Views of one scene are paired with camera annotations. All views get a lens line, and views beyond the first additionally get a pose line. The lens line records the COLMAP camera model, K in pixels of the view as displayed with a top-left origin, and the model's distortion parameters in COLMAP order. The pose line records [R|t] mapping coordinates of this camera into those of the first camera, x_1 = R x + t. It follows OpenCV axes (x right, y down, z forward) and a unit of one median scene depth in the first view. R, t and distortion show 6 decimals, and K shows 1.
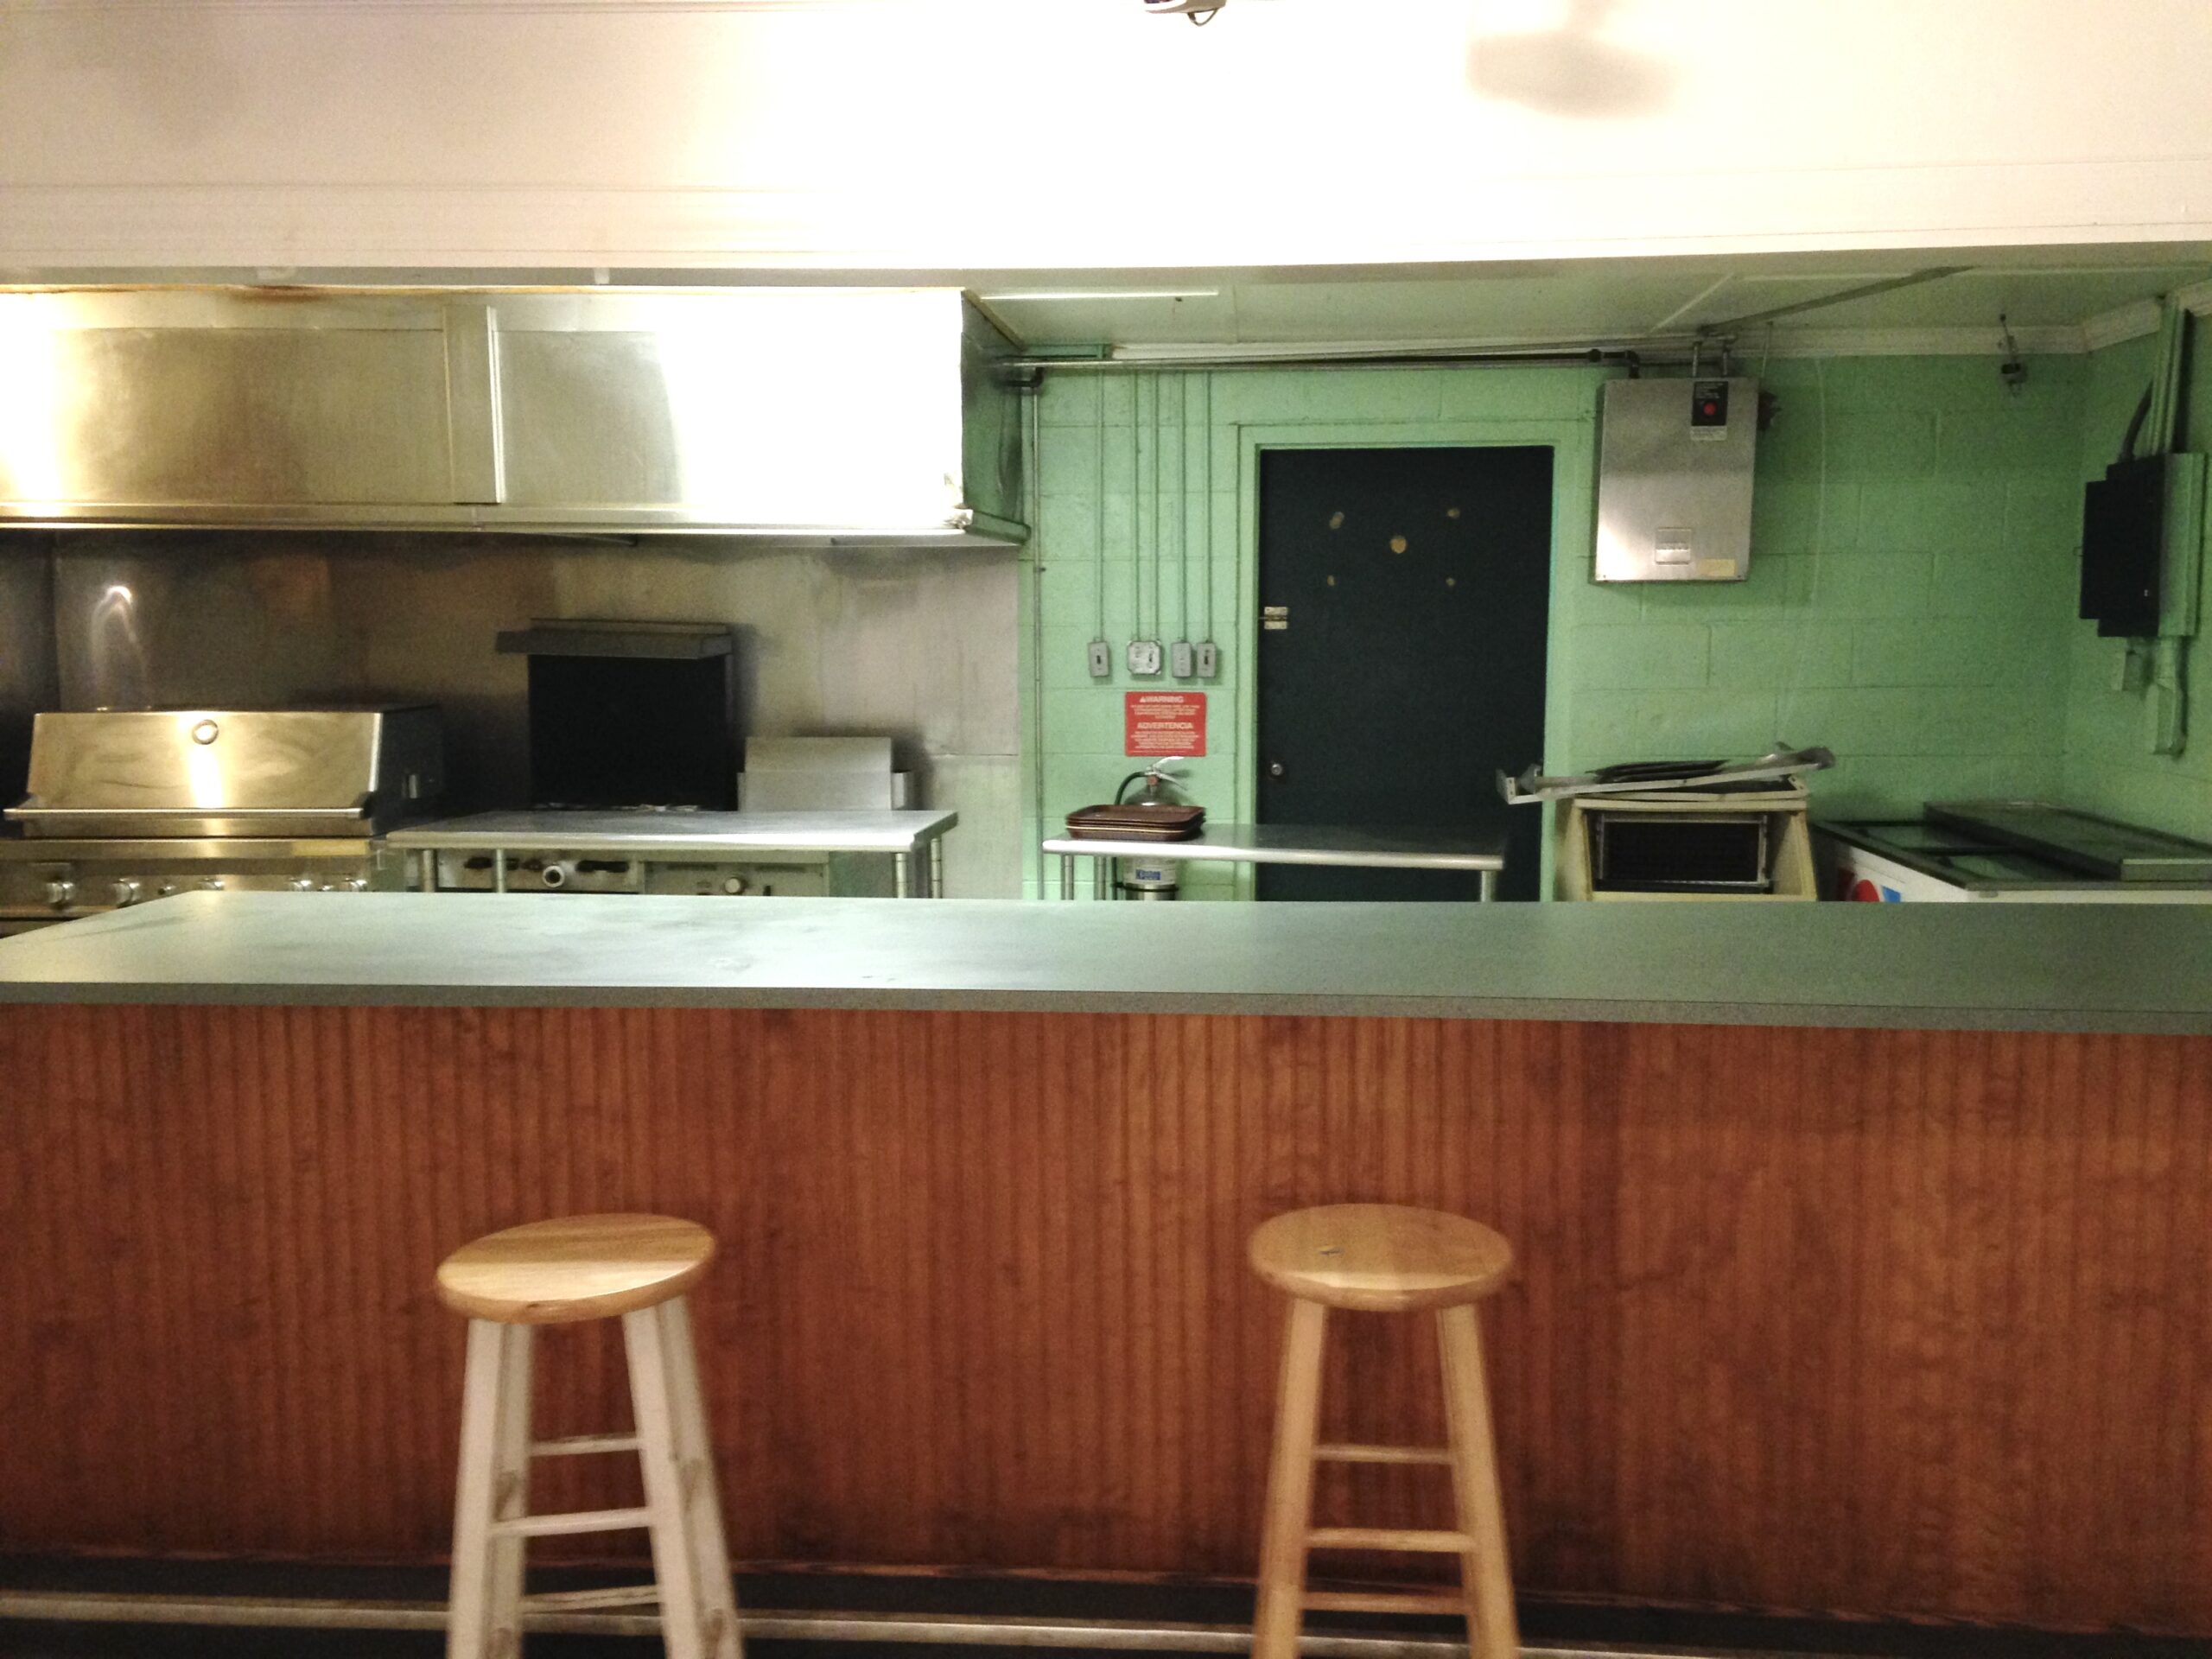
lens RADIAL K [[1969.9, 0, 1106.0], [0, 1969.9, 829.5], [0, 0, 1]] dist [0.214475, -0.386126]
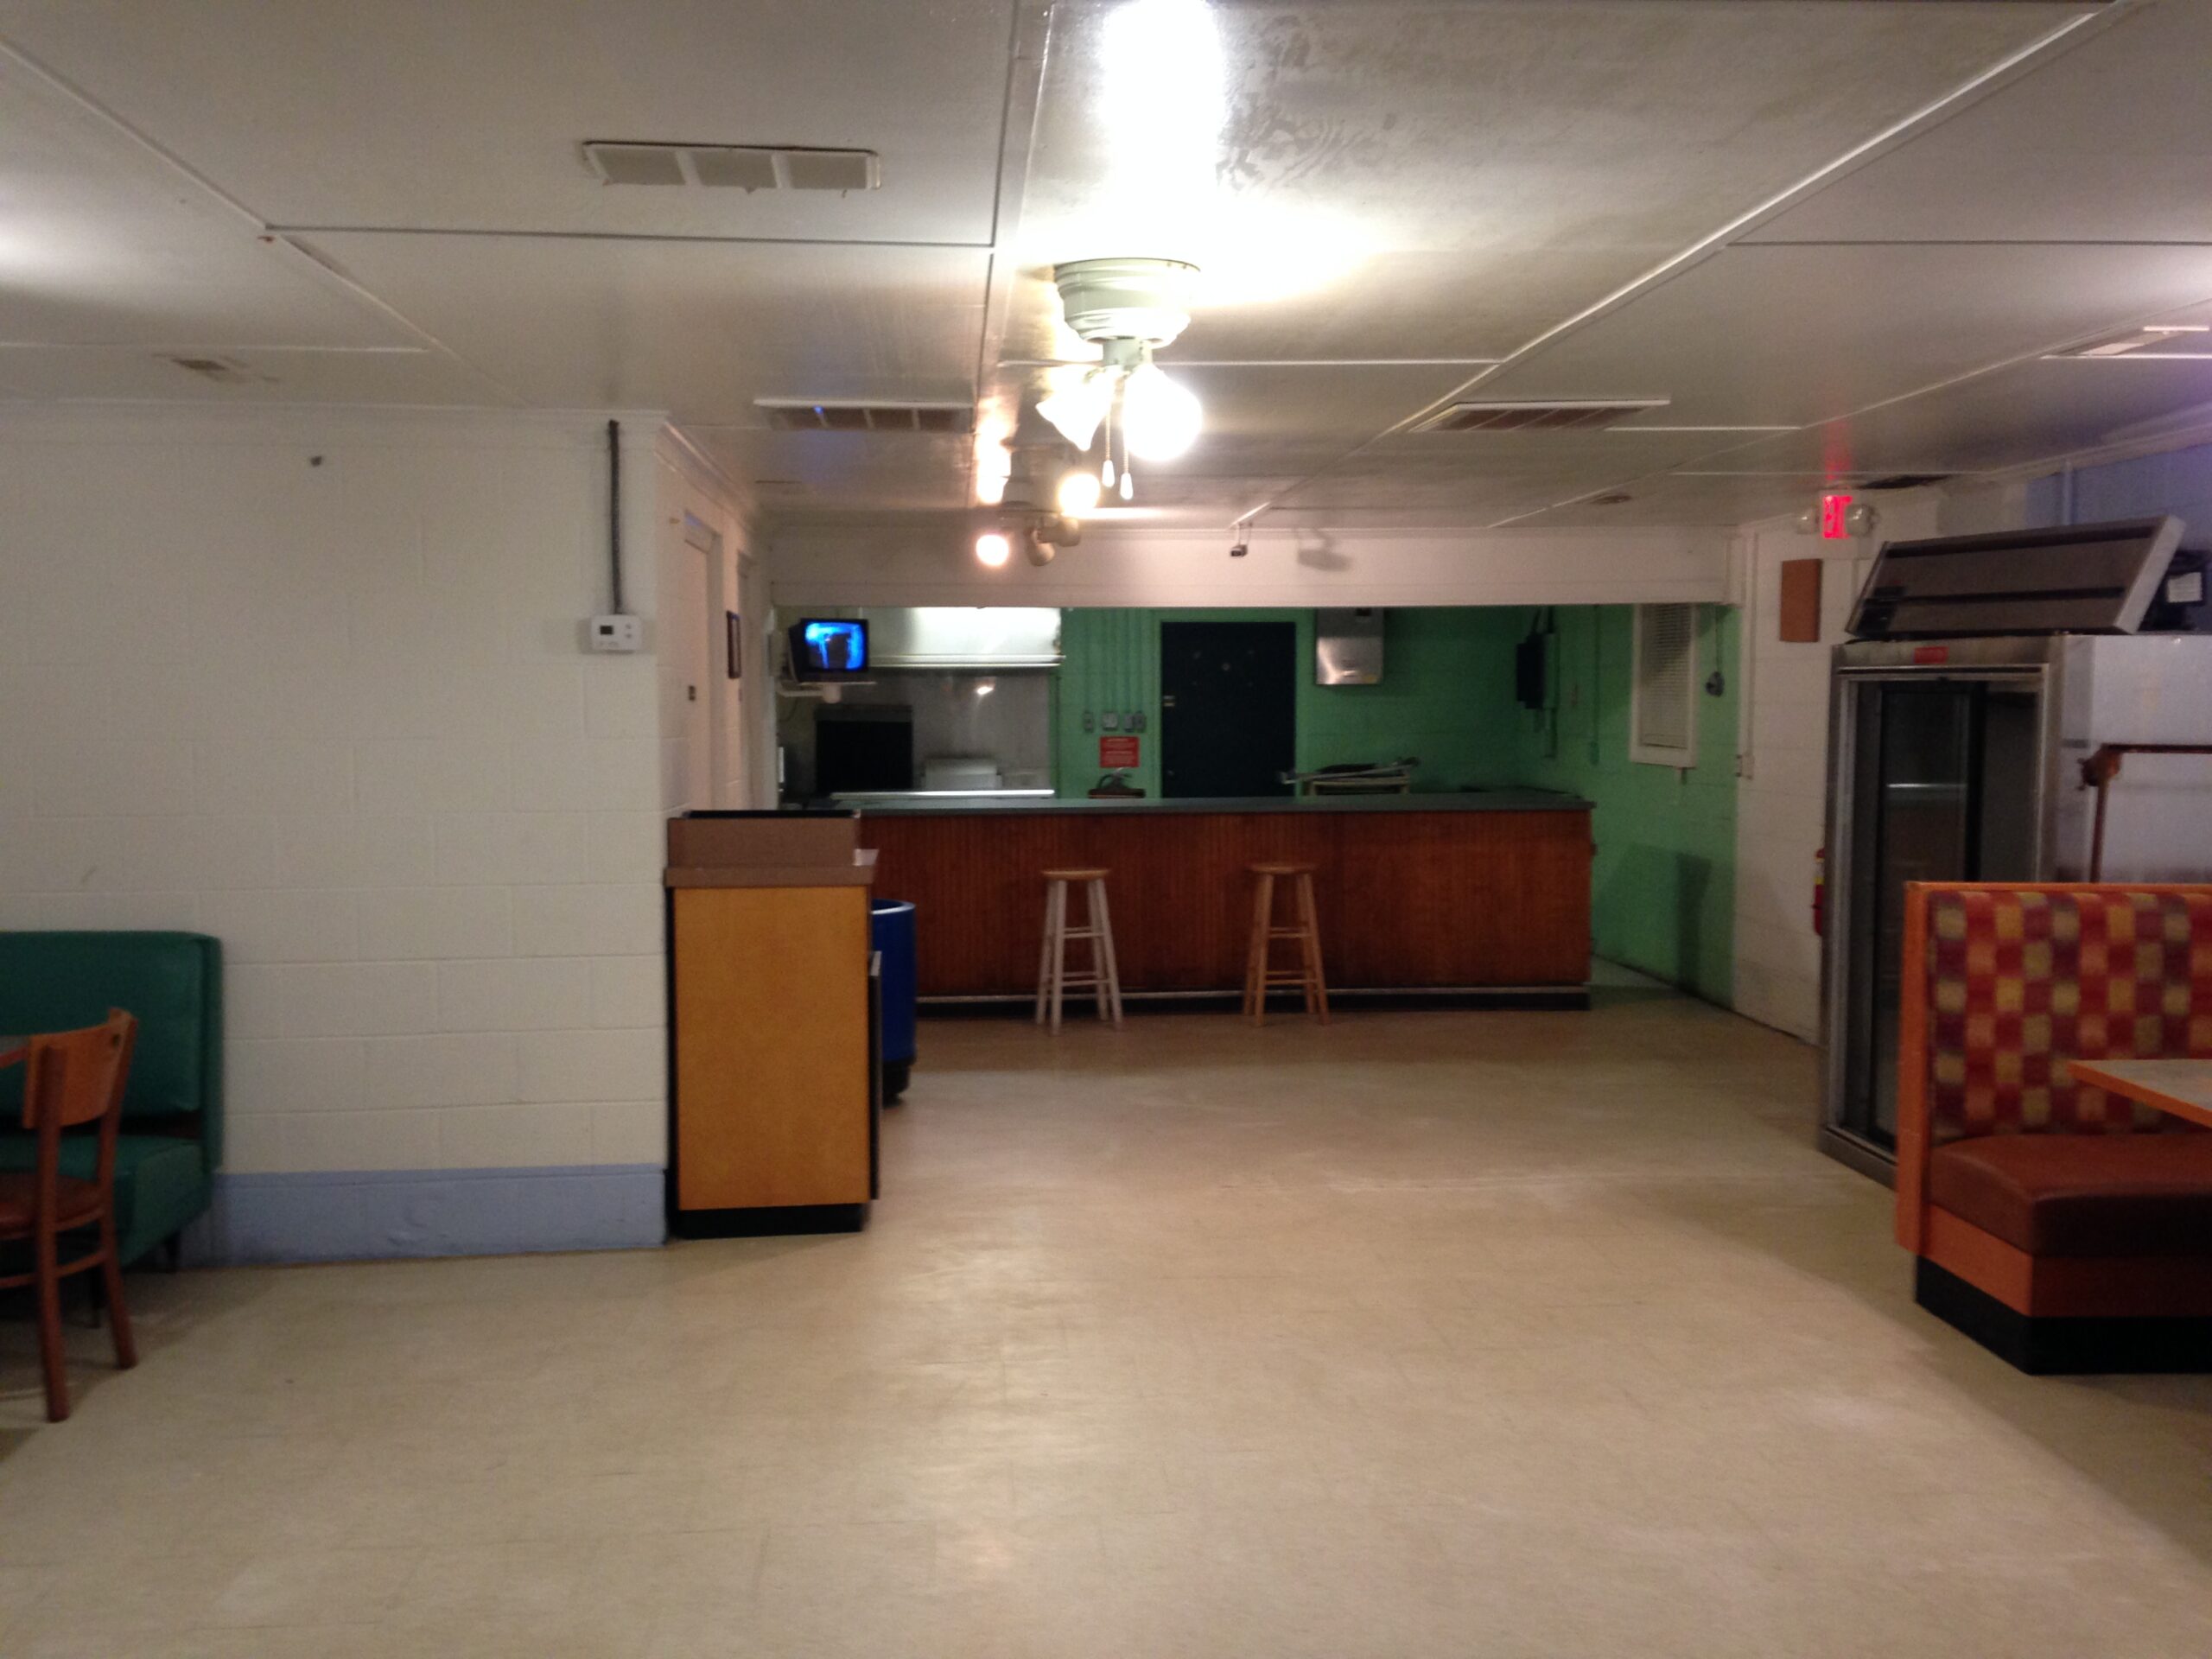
lens RADIAL K [[1969.9, 0, 1106.0], [0, 1969.9, 829.5], [0, 0, 1]] dist [0.214475, -0.386126]
pose [[0.988016, -0.014024, 0.153711, -0.308264], [0.020562, 0.998947, -0.041021, 0.114723], [-0.152974, 0.043690, 0.987264, -1.060843]]
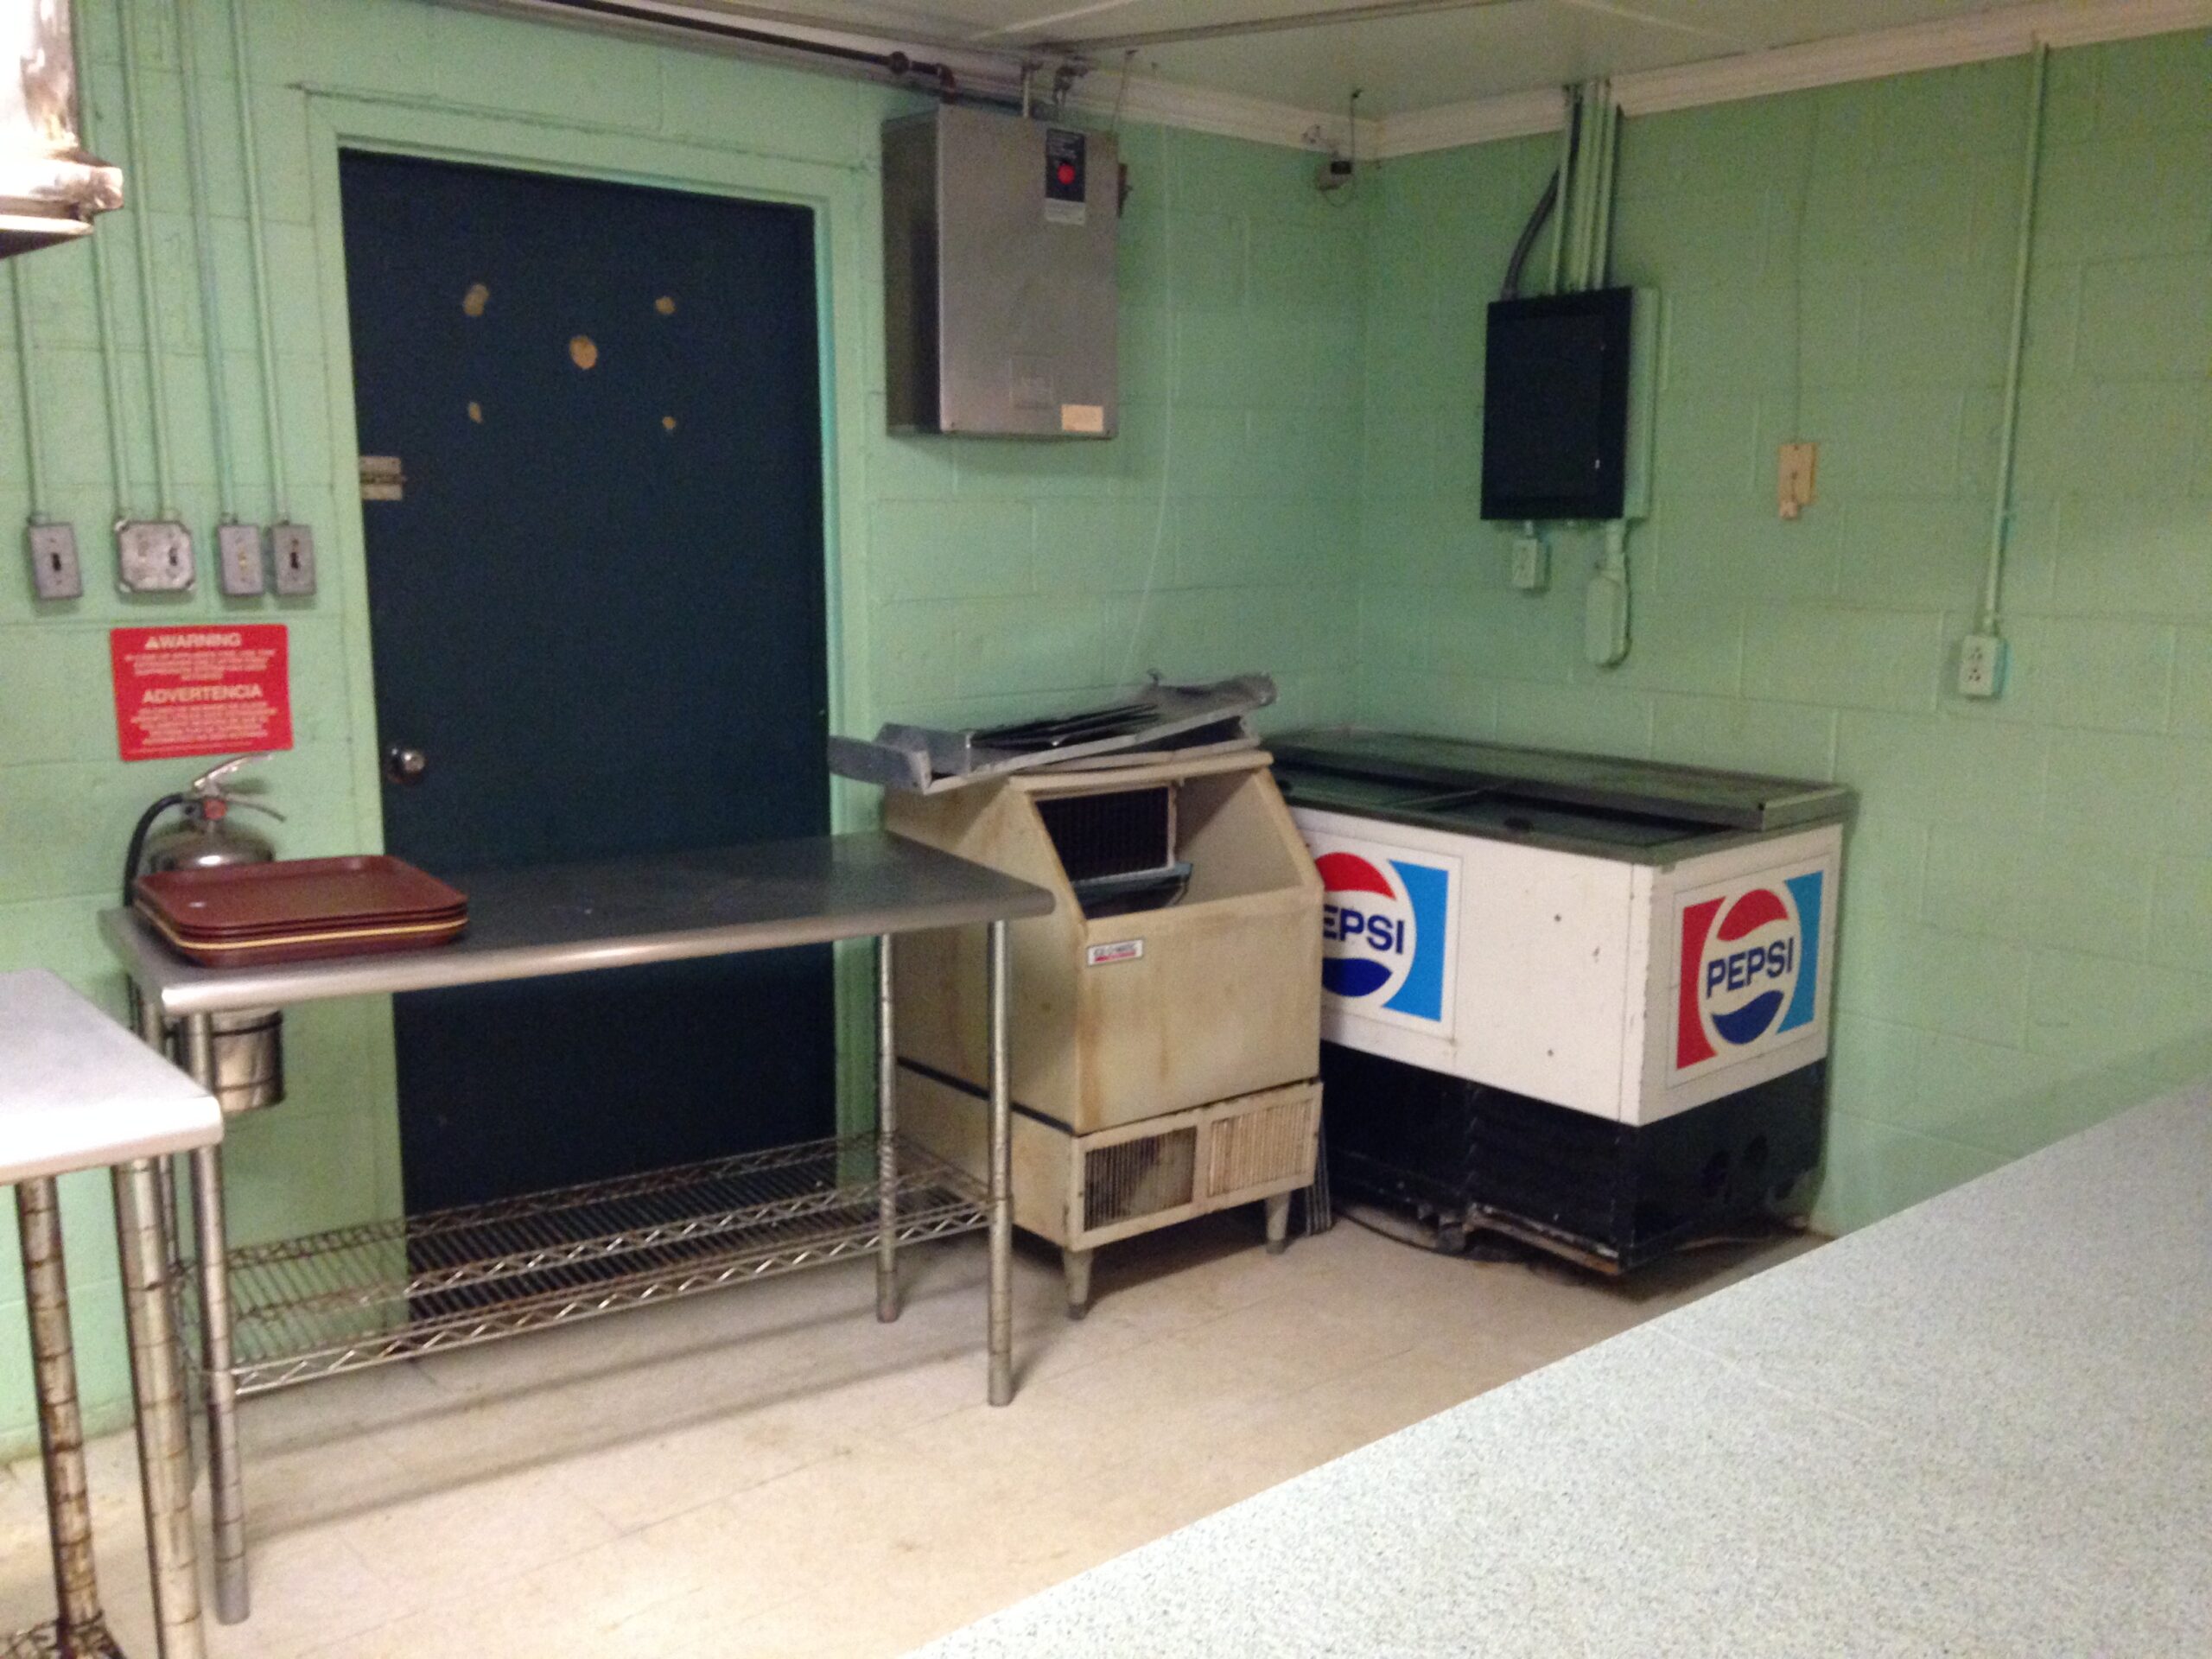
lens RADIAL K [[1969.9, 0, 1106.0], [0, 1969.9, 829.5], [0, 0, 1]] dist [0.214475, -0.386126]
pose [[0.697541, -0.115370, 0.707196, -0.176103], [0.071402, 0.993232, 0.091606, -0.049792], [-0.712979, -0.013404, 0.701058, 0.489963]]
